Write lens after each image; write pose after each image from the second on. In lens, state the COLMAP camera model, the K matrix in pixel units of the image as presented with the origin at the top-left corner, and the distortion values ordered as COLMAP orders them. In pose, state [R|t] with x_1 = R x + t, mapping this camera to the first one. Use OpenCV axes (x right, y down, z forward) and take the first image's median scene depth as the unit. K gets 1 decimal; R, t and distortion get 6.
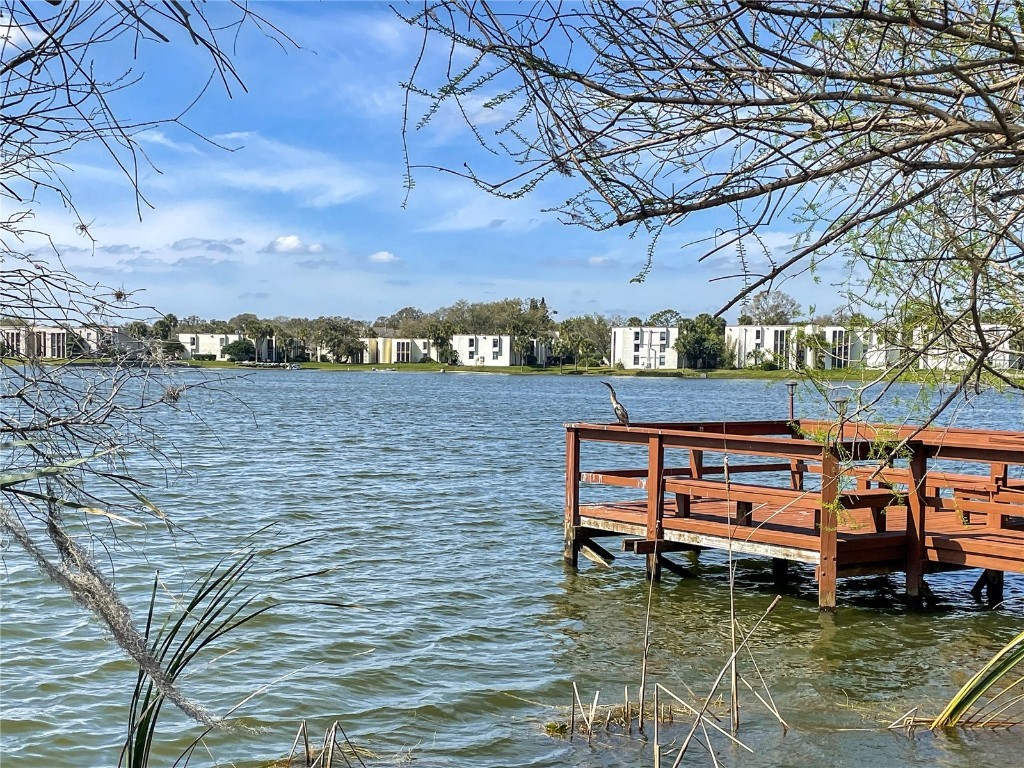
lens RADIAL K [[1431.2, 0, 482.1], [0, 1431.2, 386.1], [0, 0, 1]] dist [0.270506, -0.012264]
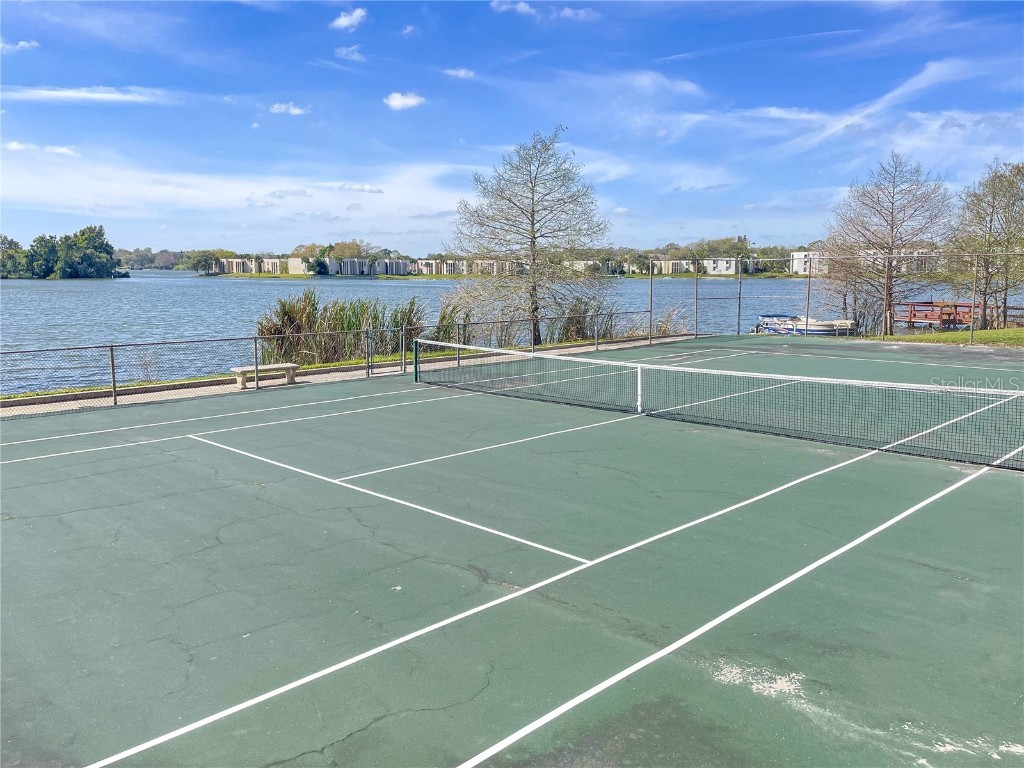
lens RADIAL K [[790.0, 0, 512.0], [0, 790.0, 384.0], [0, 0, 1]] dist [0.070662, -0.003895]
pose [[0.975513, 0.014171, -0.219486, -0.033603], [0.013441, 0.992216, 0.123802, -0.003384], [0.219531, -0.123720, 0.967729, -0.118321]]
